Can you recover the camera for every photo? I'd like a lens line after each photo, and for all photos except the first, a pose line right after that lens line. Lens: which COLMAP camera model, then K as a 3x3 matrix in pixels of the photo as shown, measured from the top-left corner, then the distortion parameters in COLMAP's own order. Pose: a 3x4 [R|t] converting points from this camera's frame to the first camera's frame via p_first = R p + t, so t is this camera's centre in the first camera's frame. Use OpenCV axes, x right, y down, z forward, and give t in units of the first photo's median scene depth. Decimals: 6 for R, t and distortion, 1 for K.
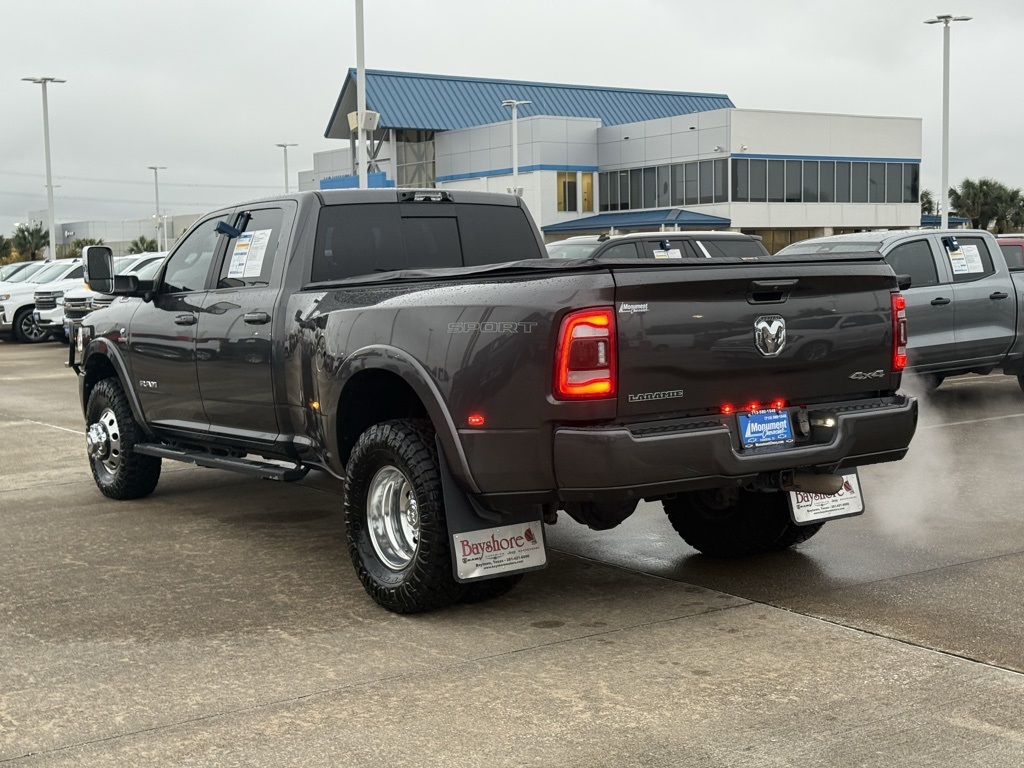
lens RADIAL K [[1418.2, 0, 515.6], [0, 1418.2, 370.3], [0, 0, 1]] dist [0.162930, -0.336165]
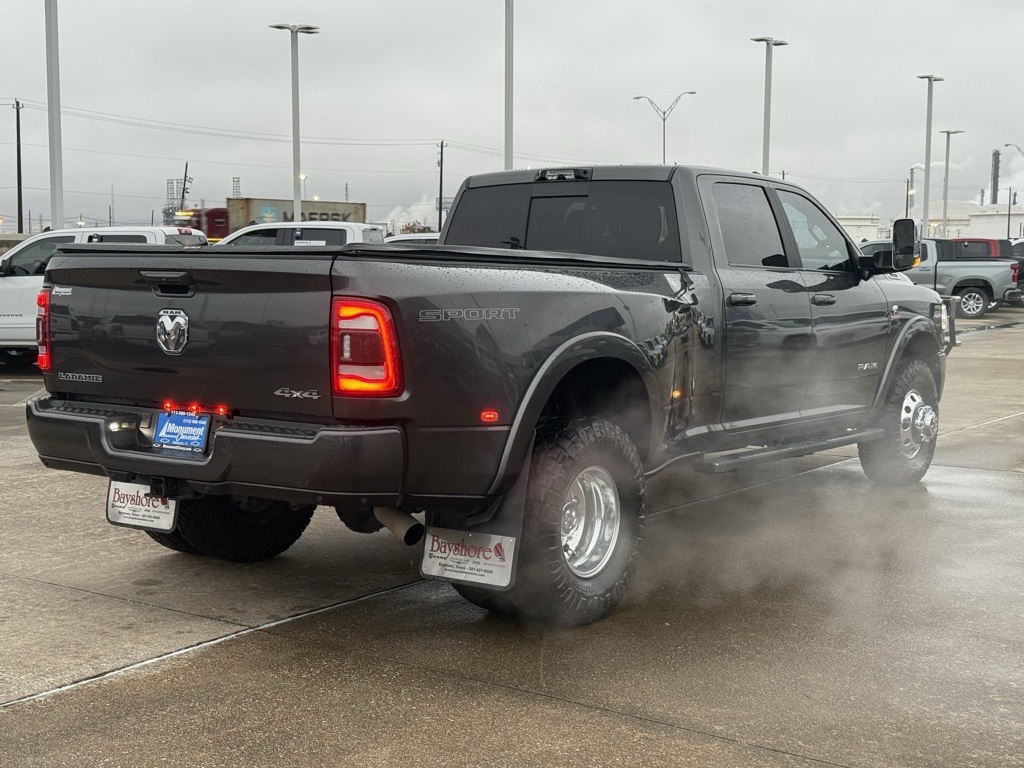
lens RADIAL K [[1418.2, 0, 515.6], [0, 1418.2, 370.3], [0, 0, 1]] dist [0.162930, -0.336165]
pose [[0.333928, 0.104641, -0.936772, 1.113046], [-0.079270, 0.993416, 0.082711, -0.092796], [0.939260, 0.046638, 0.340024, 0.883387]]
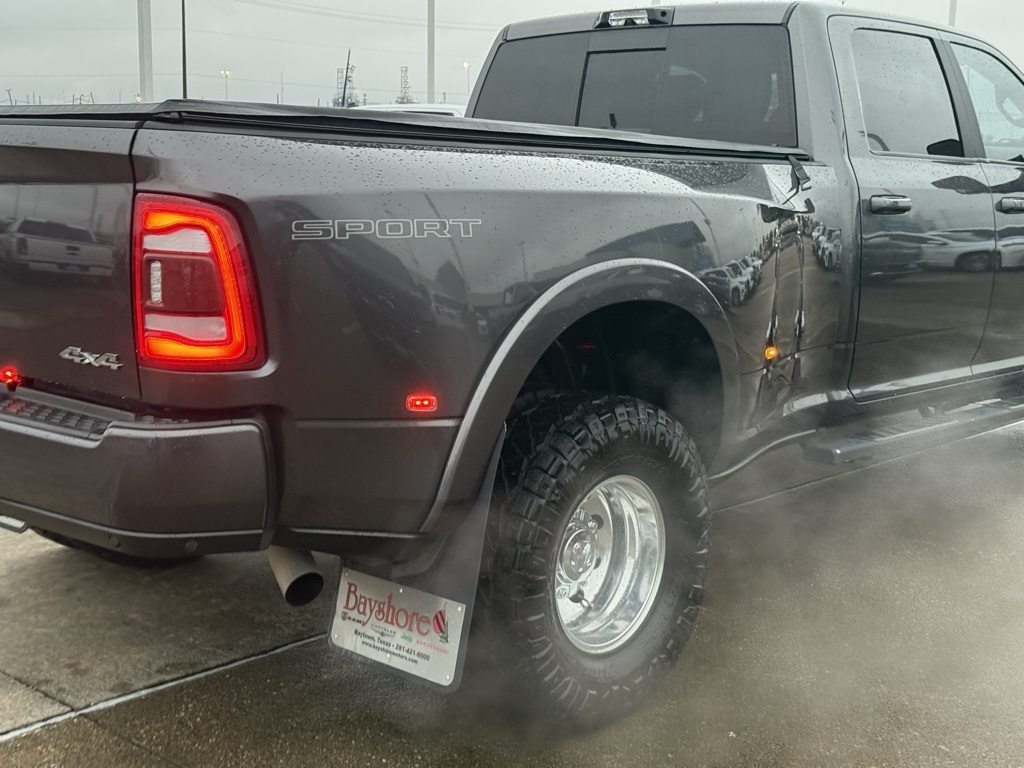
lens RADIAL K [[1418.2, 0, 515.6], [0, 1418.2, 370.3], [0, 0, 1]] dist [0.162930, -0.336165]
pose [[0.222617, 0.181824, -0.957800, 0.785451], [-0.090082, 0.982088, 0.165497, -0.091038], [0.970735, 0.049438, 0.235008, 1.081204]]
